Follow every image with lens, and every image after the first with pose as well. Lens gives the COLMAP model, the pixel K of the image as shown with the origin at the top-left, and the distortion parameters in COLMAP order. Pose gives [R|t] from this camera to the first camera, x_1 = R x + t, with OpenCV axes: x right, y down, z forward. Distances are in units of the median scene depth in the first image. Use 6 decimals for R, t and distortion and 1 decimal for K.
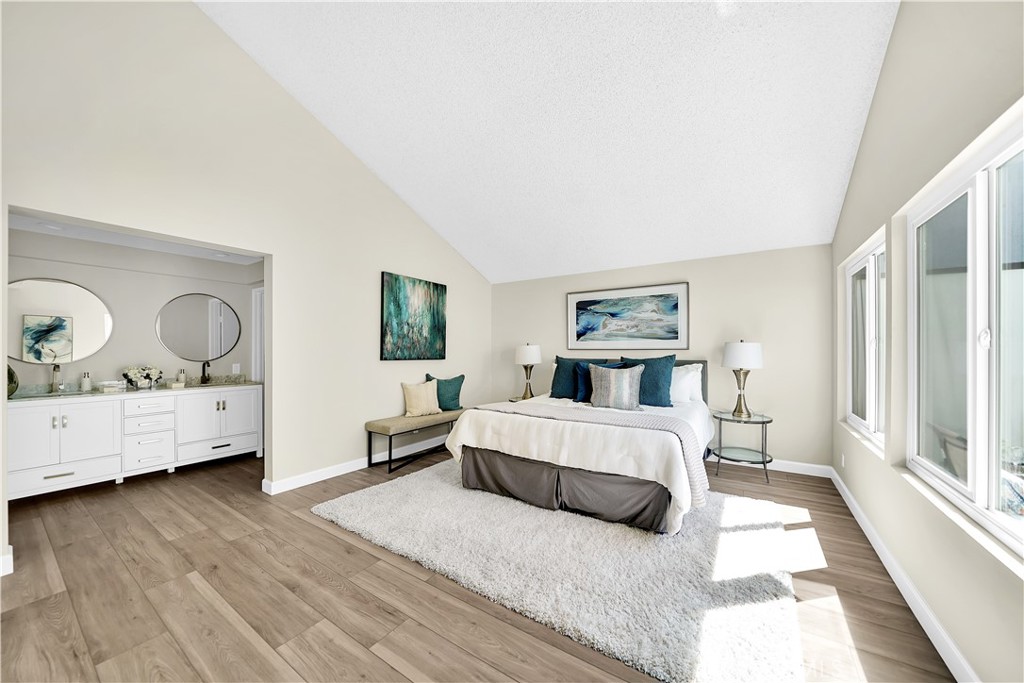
lens RADIAL K [[366.9, 0, 511.9], [0, 366.9, 348.9], [0, 0, 1]] dist [-0.011709, 0.000139]
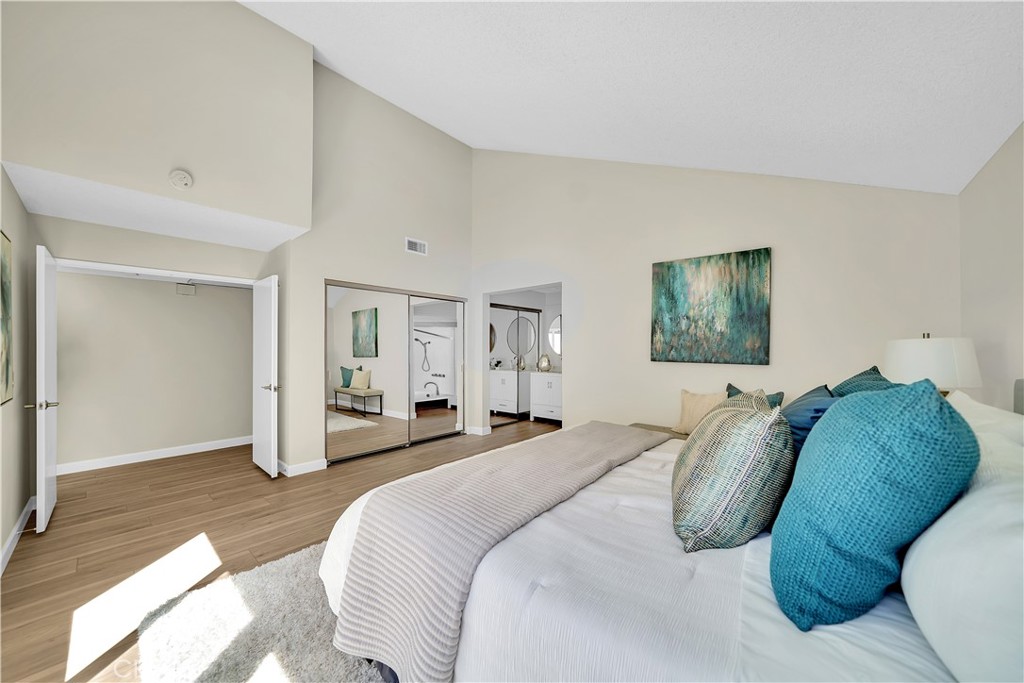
lens RADIAL K [[366.9, 0, 511.9], [0, 366.9, 348.9], [0, 0, 1]] dist [-0.011709, 0.000139]
pose [[-0.122532, -0.001410, -0.992464, 0.545435], [0.000894, 0.999998, -0.001531, 0.001497], [0.992464, -0.001074, -0.122531, 0.699254]]
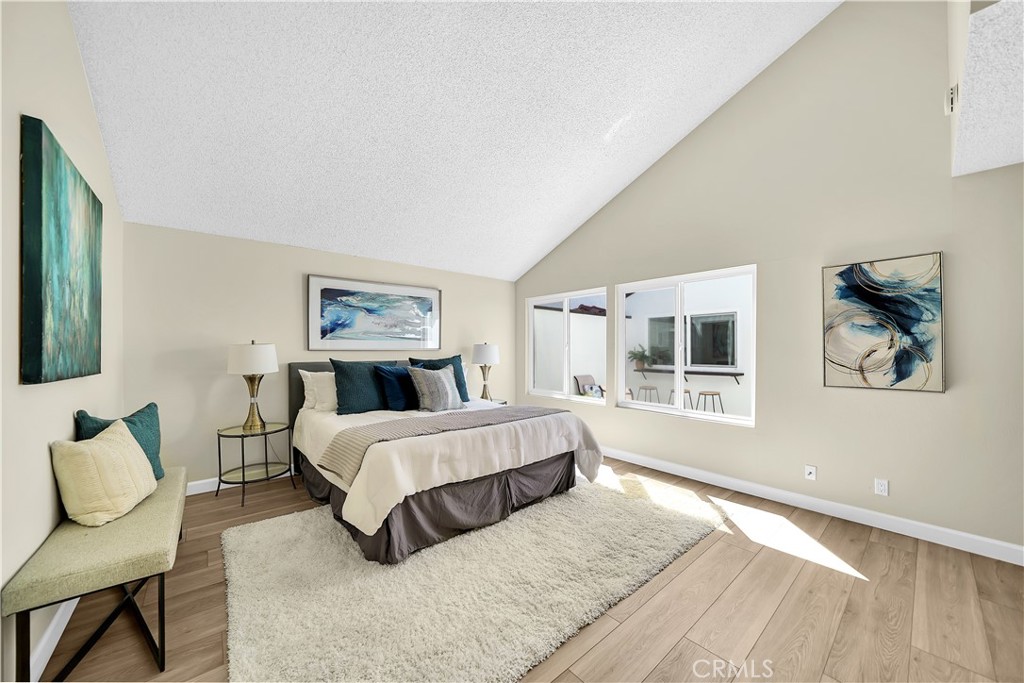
lens RADIAL K [[366.9, 0, 511.9], [0, 366.9, 348.9], [0, 0, 1]] dist [-0.011709, 0.000139]
pose [[0.282480, 0.001491, 0.959272, -0.498753], [0.001876, 0.999996, -0.002107, 0.001156], [-0.959271, 0.002395, 0.282476, 0.448160]]
